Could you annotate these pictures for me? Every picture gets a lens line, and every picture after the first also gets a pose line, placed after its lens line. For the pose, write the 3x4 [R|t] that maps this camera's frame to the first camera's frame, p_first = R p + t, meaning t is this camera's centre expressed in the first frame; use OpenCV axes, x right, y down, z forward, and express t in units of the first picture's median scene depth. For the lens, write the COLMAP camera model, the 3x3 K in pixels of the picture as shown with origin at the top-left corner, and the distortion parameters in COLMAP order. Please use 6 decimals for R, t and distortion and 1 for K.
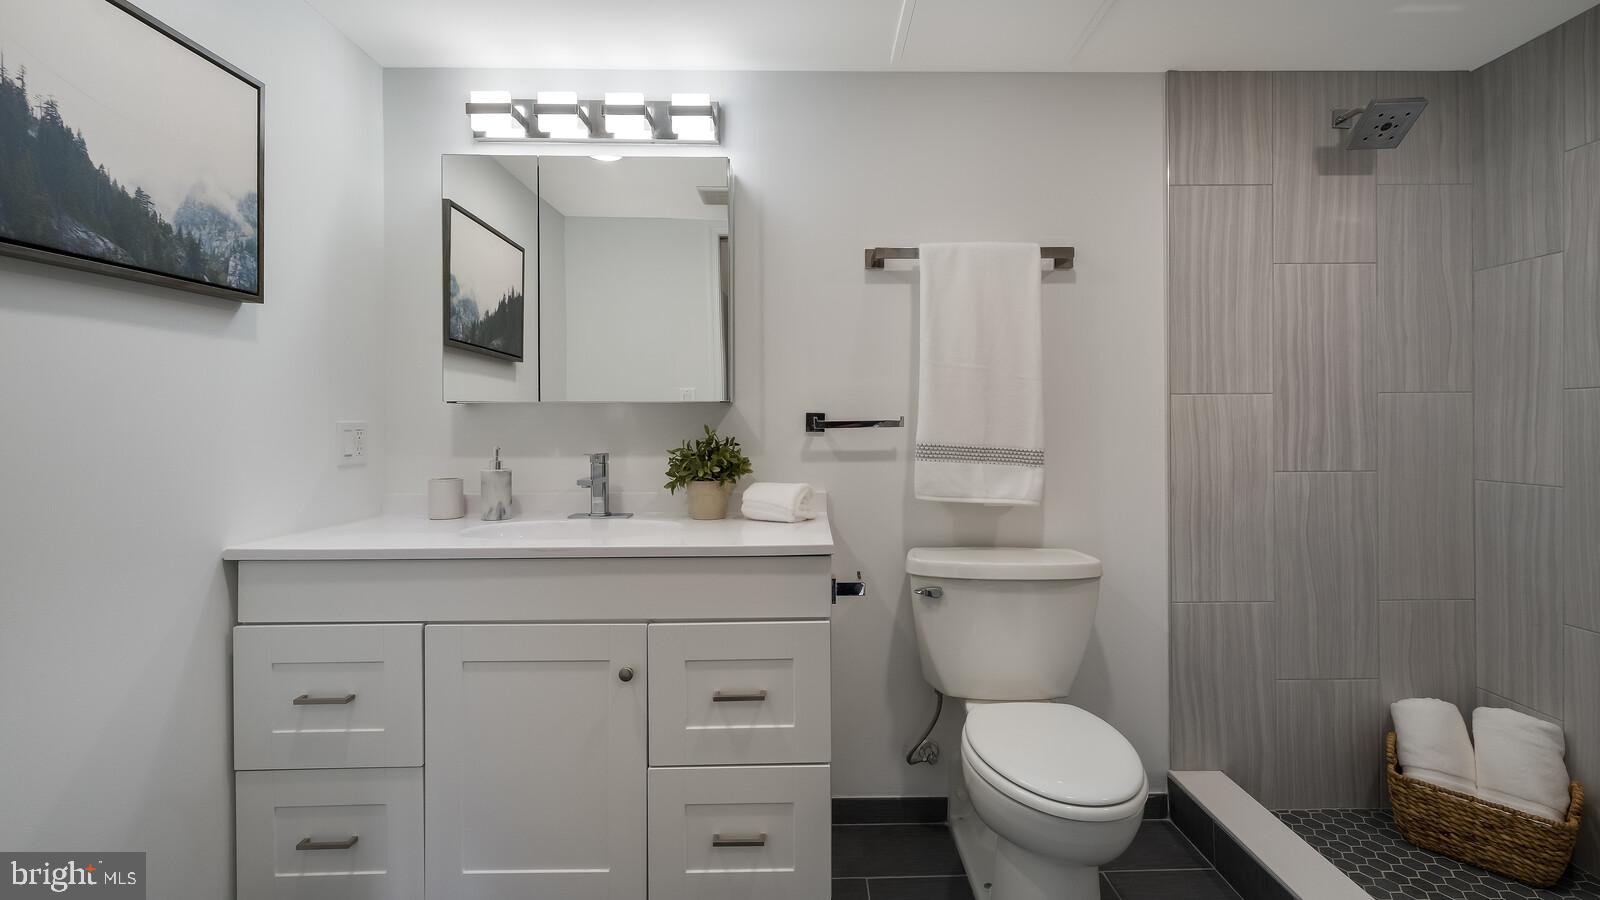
lens RADIAL K [[704.3, 0, 800.0], [0, 704.3, 438.4], [0, 0, 1]] dist [-0.007967, 0.000085]
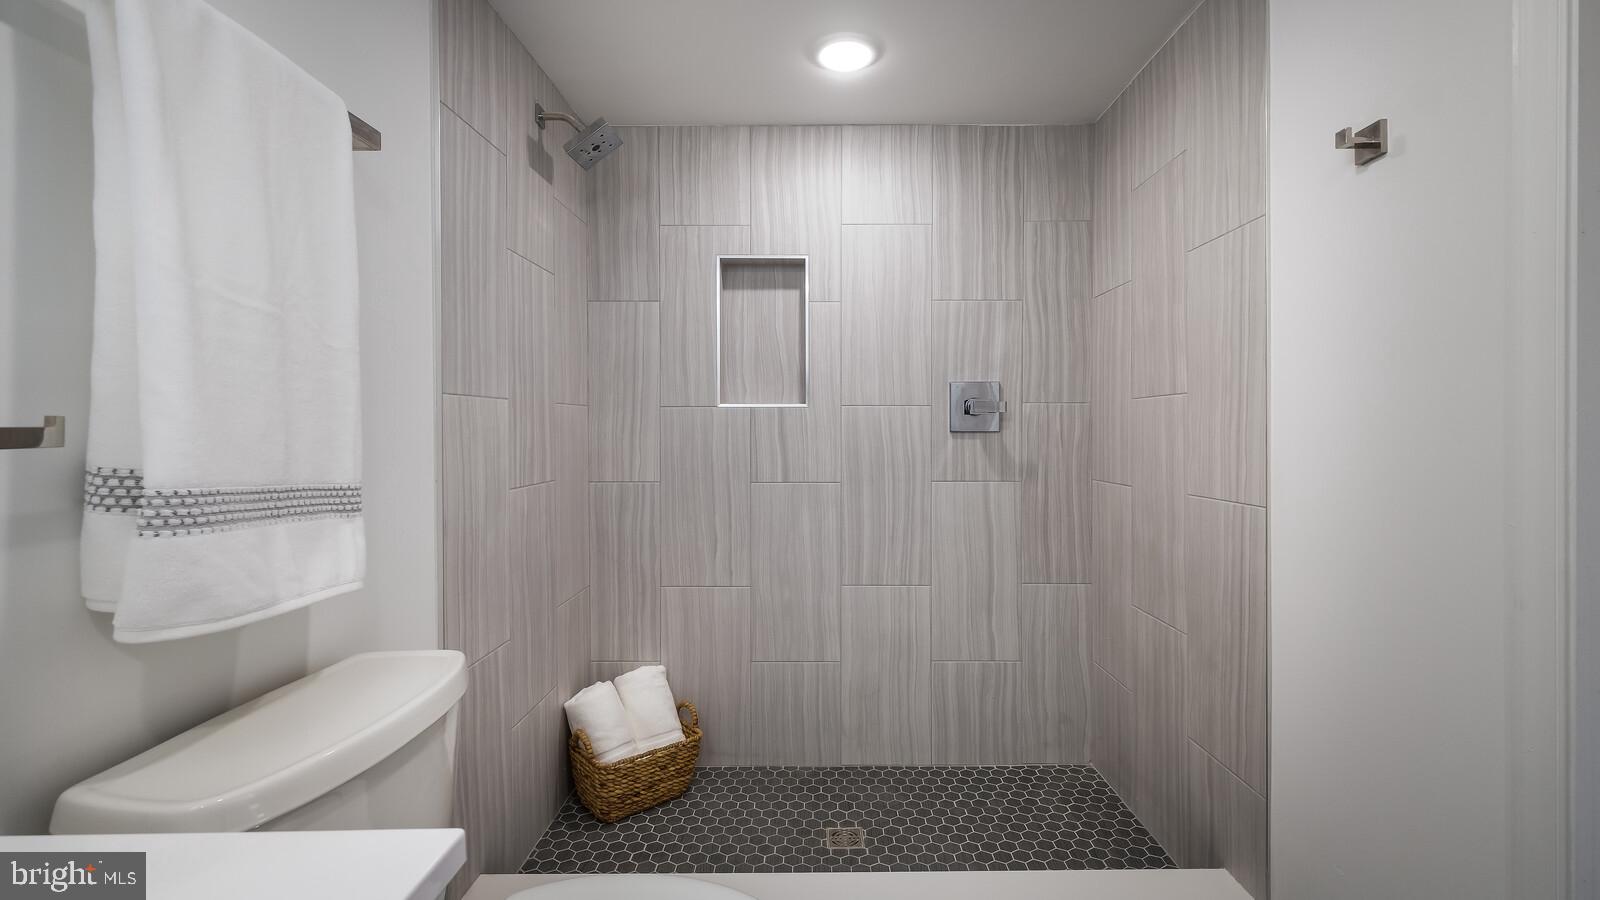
lens RADIAL K [[704.3, 0, 800.0], [0, 704.3, 438.4], [0, 0, 1]] dist [-0.007967, 0.000085]
pose [[0.005357, -0.008196, 0.999952, -0.200147], [0.036077, 0.999317, 0.007997, -0.011149], [-0.999335, 0.036033, 0.005649, 0.671250]]
